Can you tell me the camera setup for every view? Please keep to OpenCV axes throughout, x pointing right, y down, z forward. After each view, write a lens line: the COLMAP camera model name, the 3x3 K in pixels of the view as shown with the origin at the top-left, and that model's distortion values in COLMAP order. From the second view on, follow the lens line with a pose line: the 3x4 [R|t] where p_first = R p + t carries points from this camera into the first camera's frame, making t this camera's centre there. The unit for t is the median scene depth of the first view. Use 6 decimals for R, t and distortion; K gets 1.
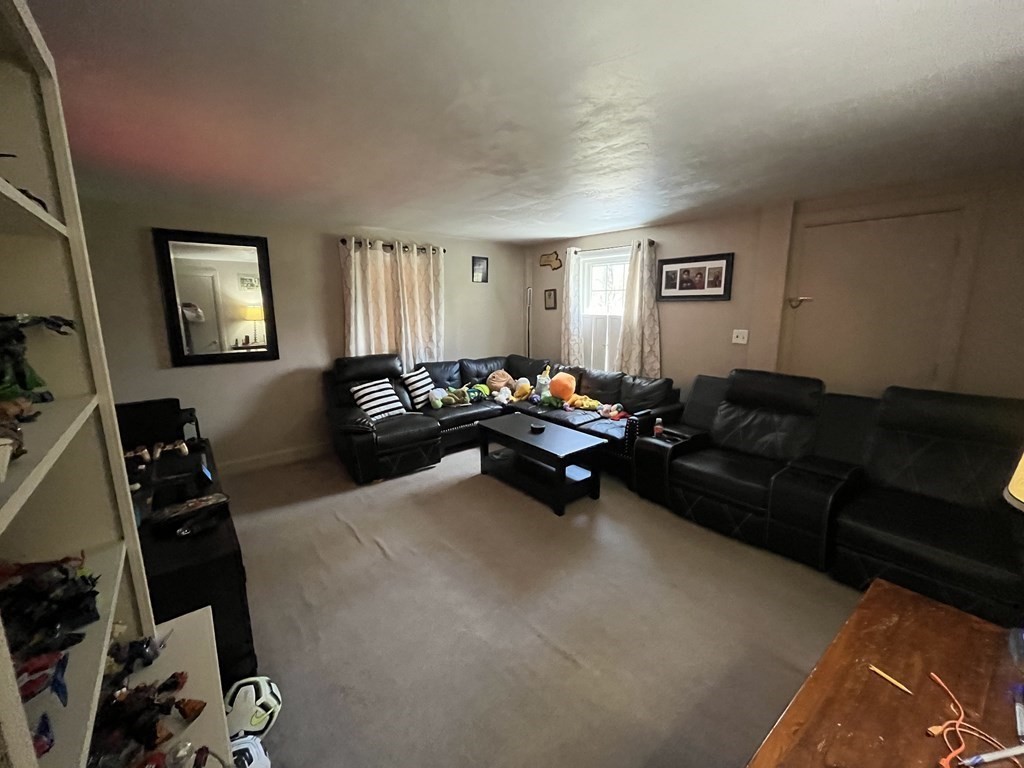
lens RADIAL K [[412.8, 0, 508.3], [0, 412.8, 380.6], [0, 0, 1]] dist [-0.005551, -0.000577]
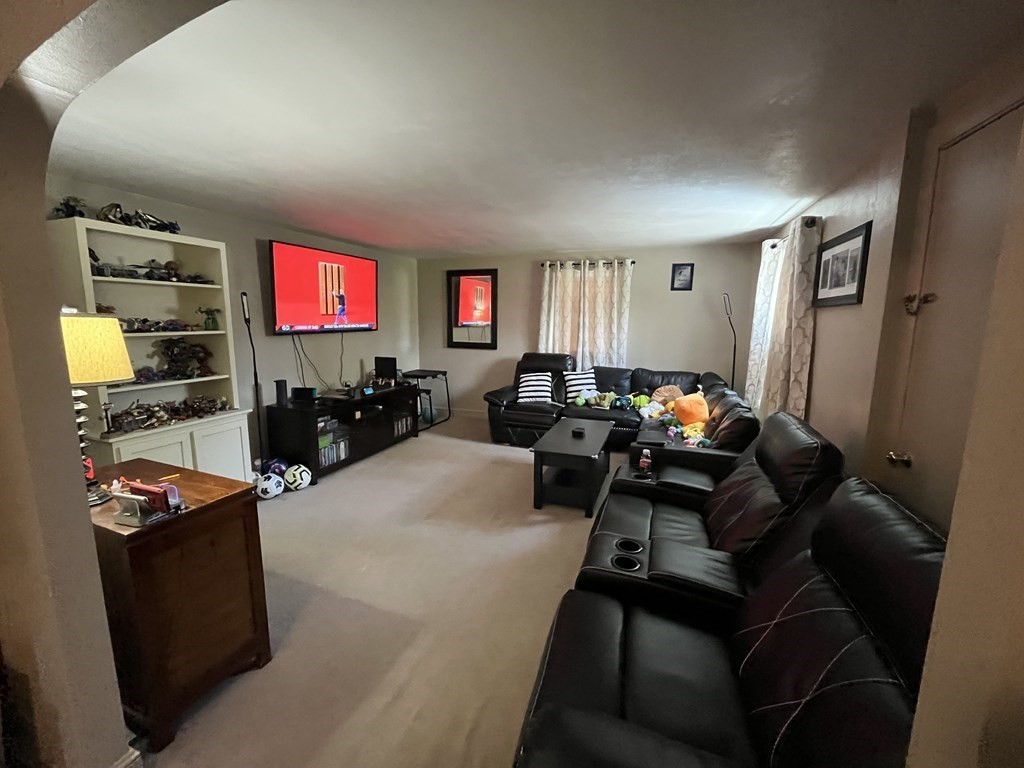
lens RADIAL K [[412.8, 0, 508.3], [0, 412.8, 380.6], [0, 0, 1]] dist [-0.005551, -0.000577]
pose [[0.508447, 0.137516, -0.850042, 0.692567], [-0.167015, 0.984169, 0.059315, -0.034401], [0.844741, 0.111811, 0.523364, 0.253752]]
